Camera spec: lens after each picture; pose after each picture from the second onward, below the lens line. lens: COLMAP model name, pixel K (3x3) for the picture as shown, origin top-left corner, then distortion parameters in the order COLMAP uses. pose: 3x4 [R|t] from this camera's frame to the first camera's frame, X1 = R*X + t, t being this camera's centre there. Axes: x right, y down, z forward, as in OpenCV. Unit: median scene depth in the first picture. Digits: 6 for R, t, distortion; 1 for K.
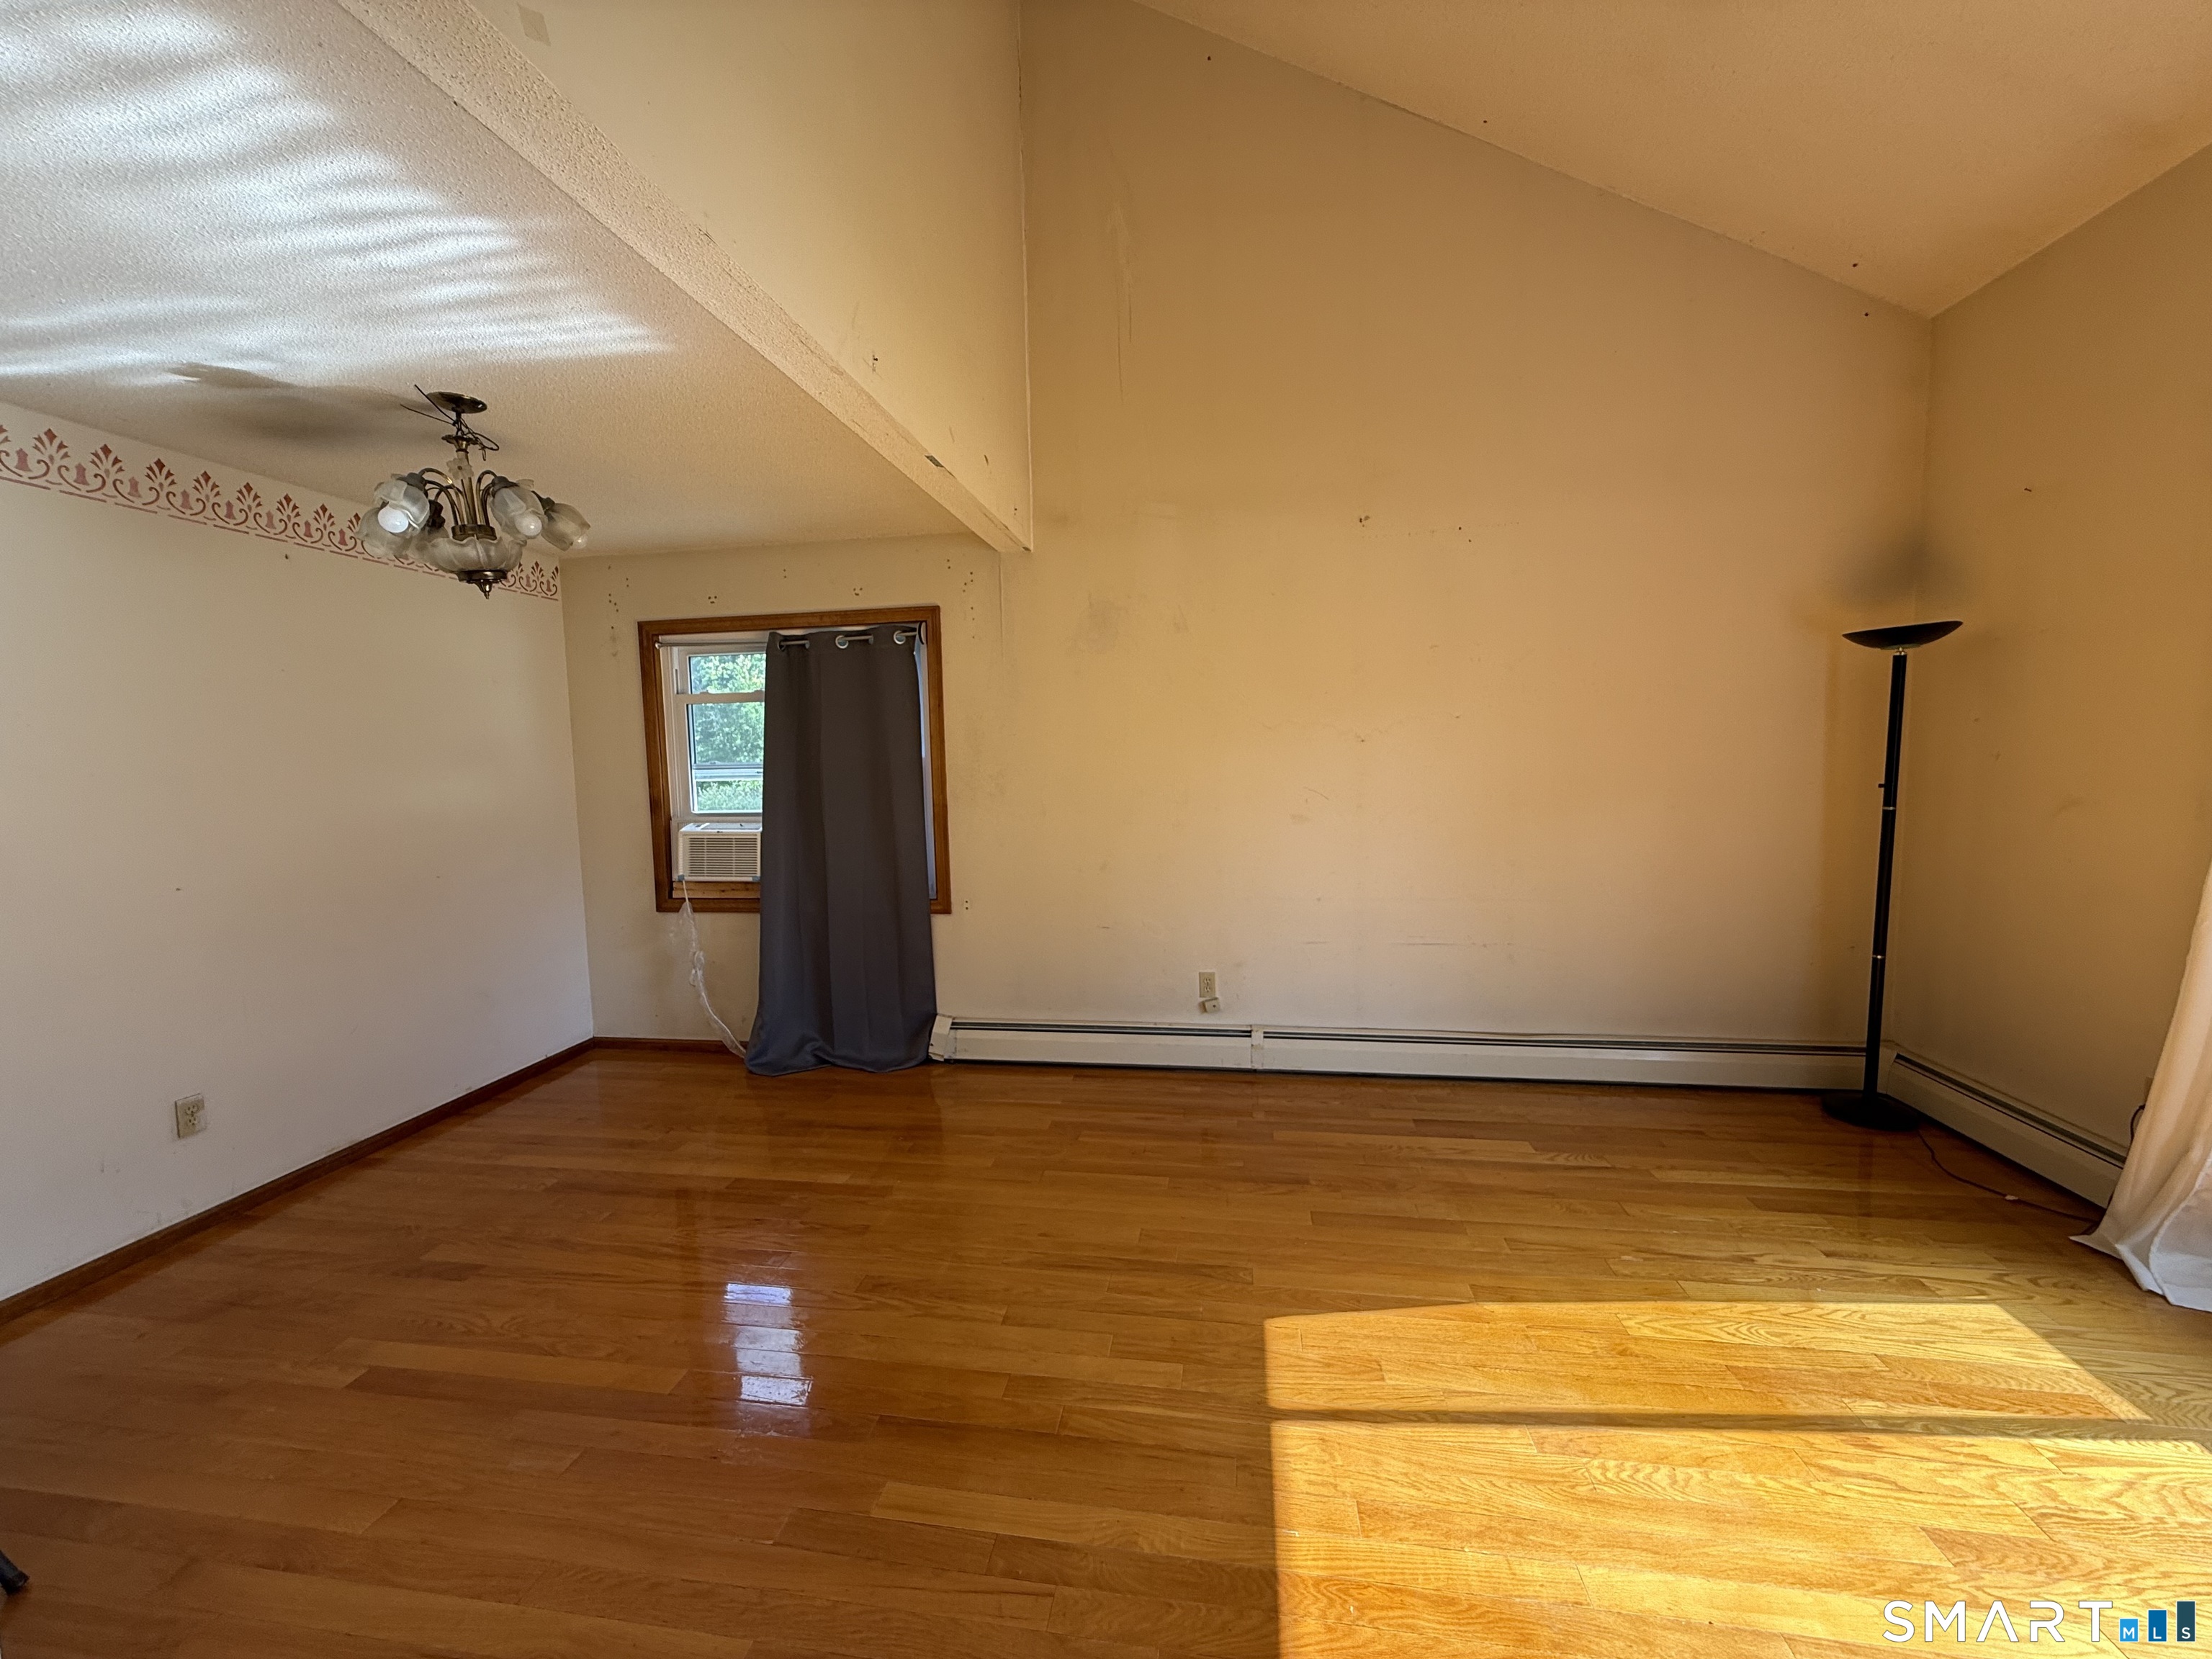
lens RADIAL K [[878.2, 0, 1098.5], [0, 878.2, 827.8], [0, 0, 1]] dist [0.001064, -0.000309]
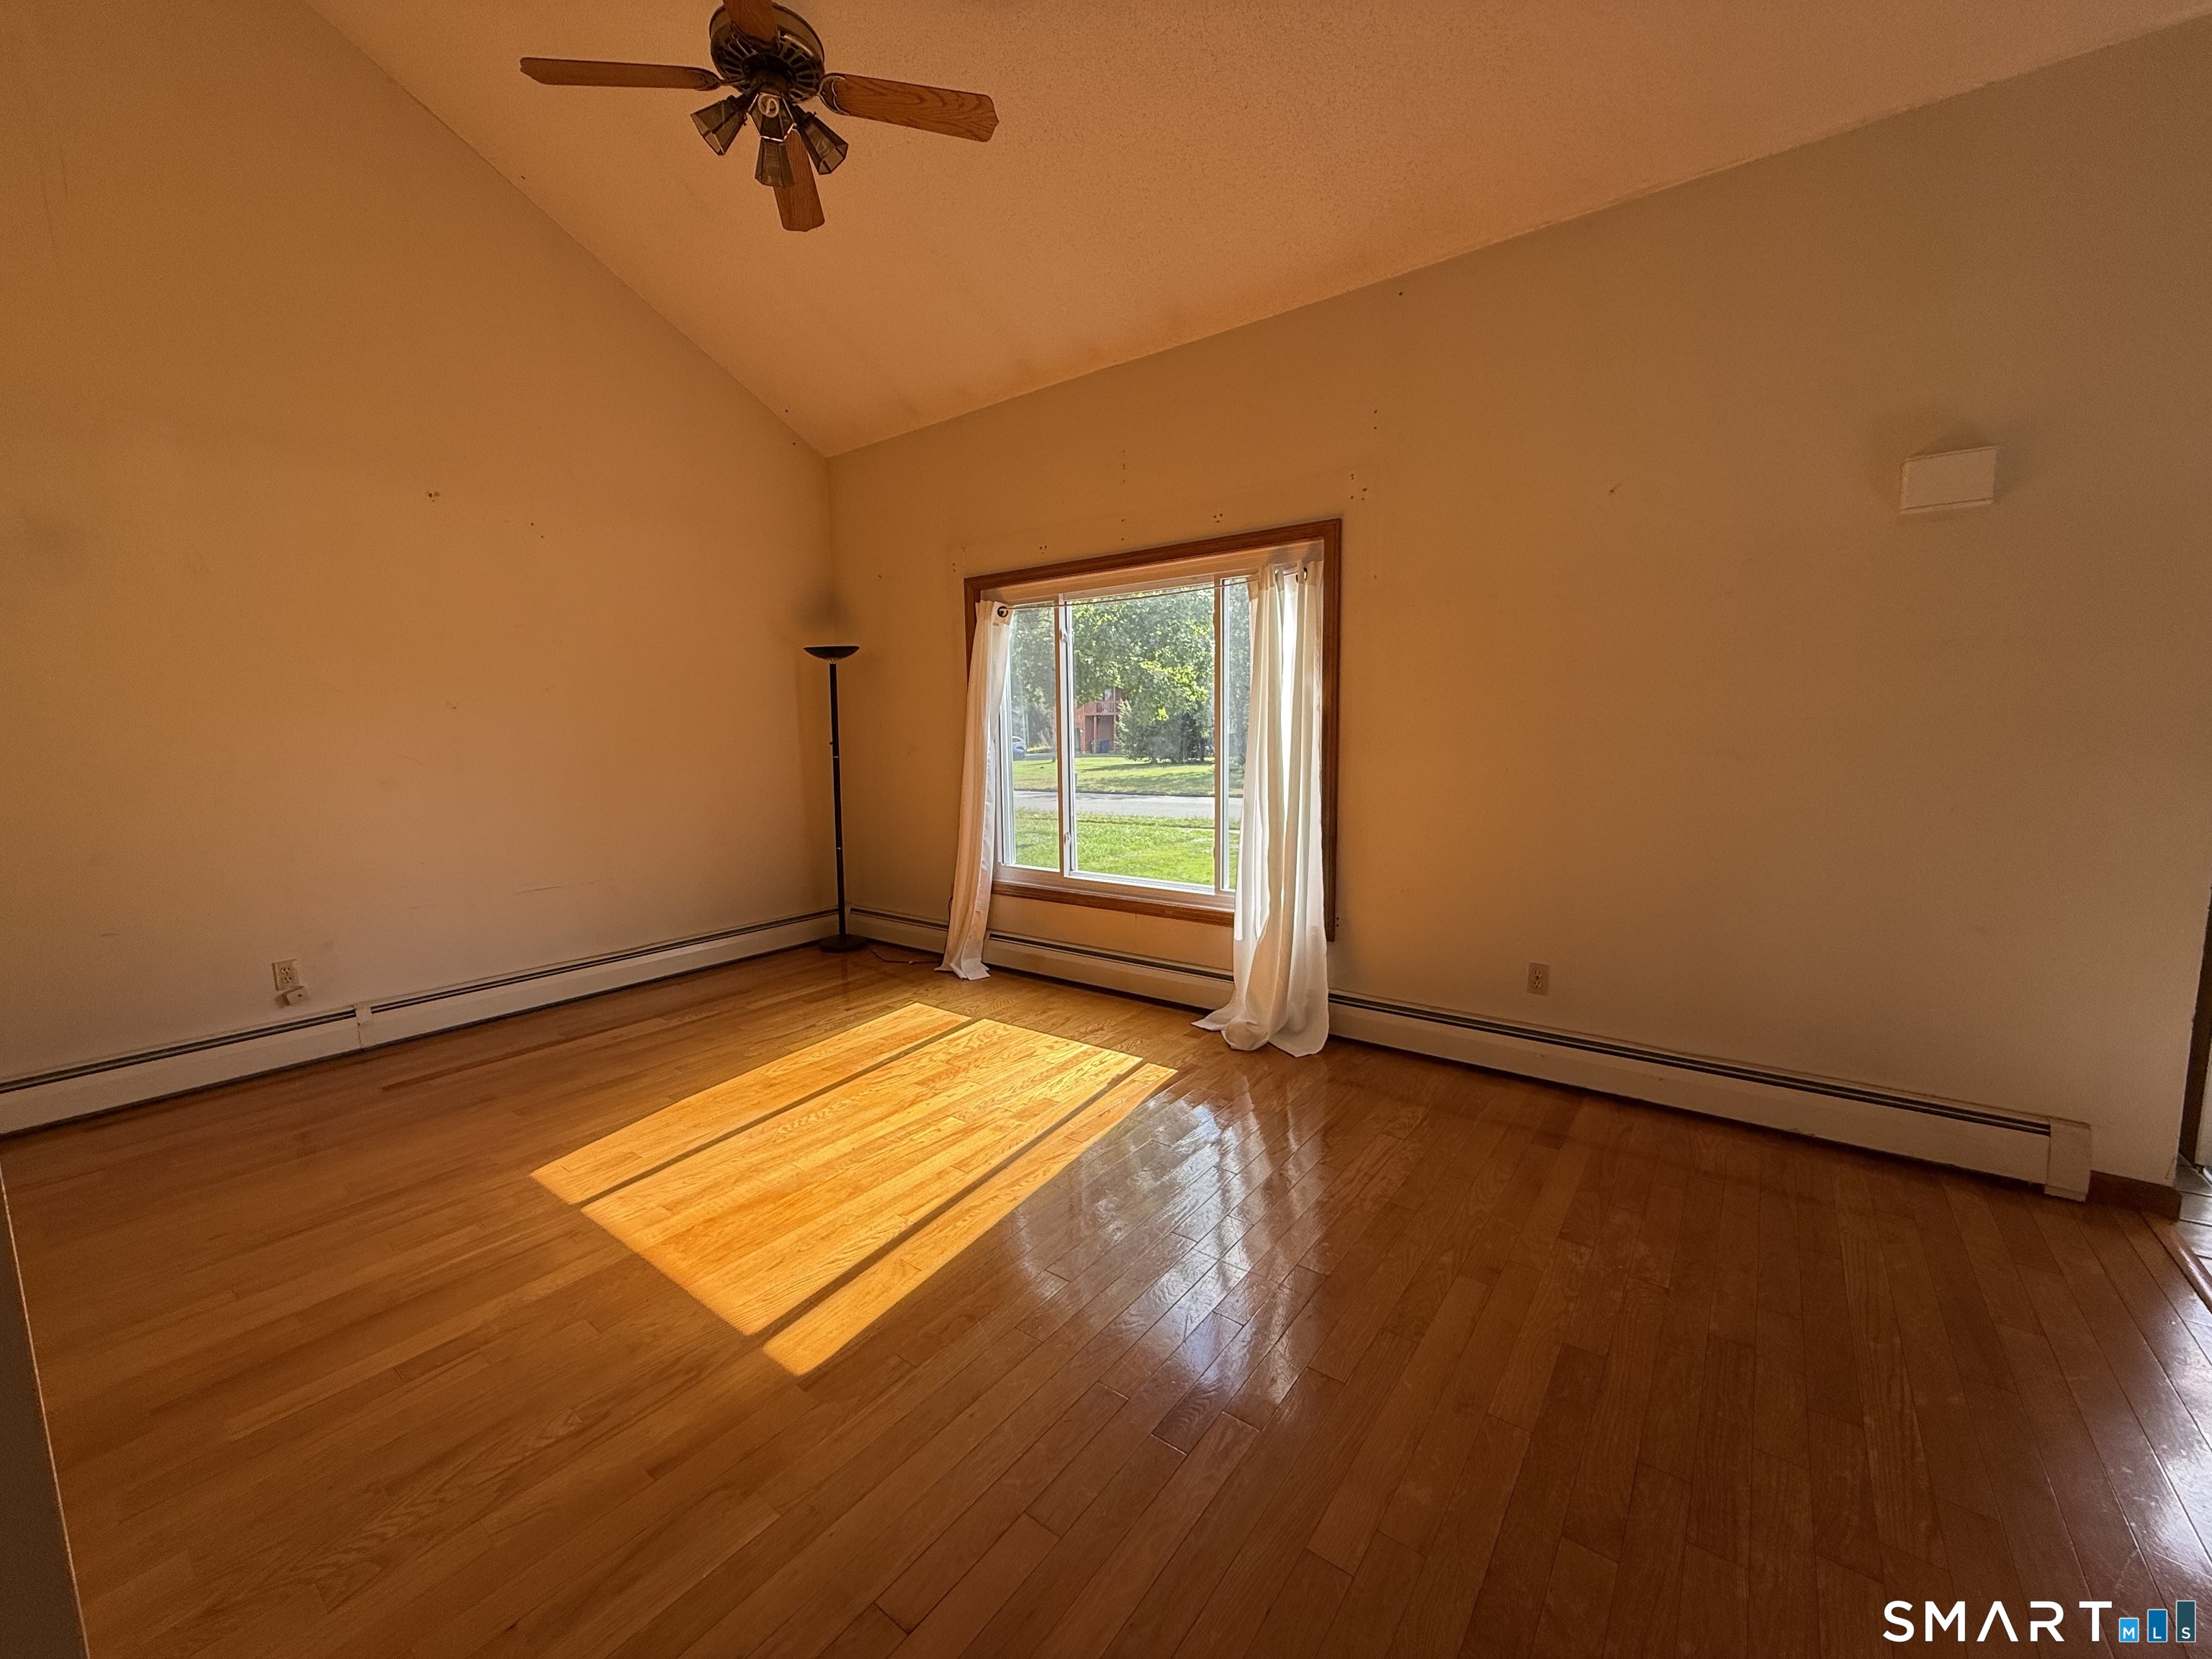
lens RADIAL K [[878.2, 0, 1098.5], [0, 878.2, 827.8], [0, 0, 1]] dist [0.001064, -0.000309]
pose [[0.470101, -0.091013, 0.877907, -0.433554], [0.076894, 0.995110, 0.061988, 0.061202], [-0.879257, 0.038365, 0.474801, -0.276285]]
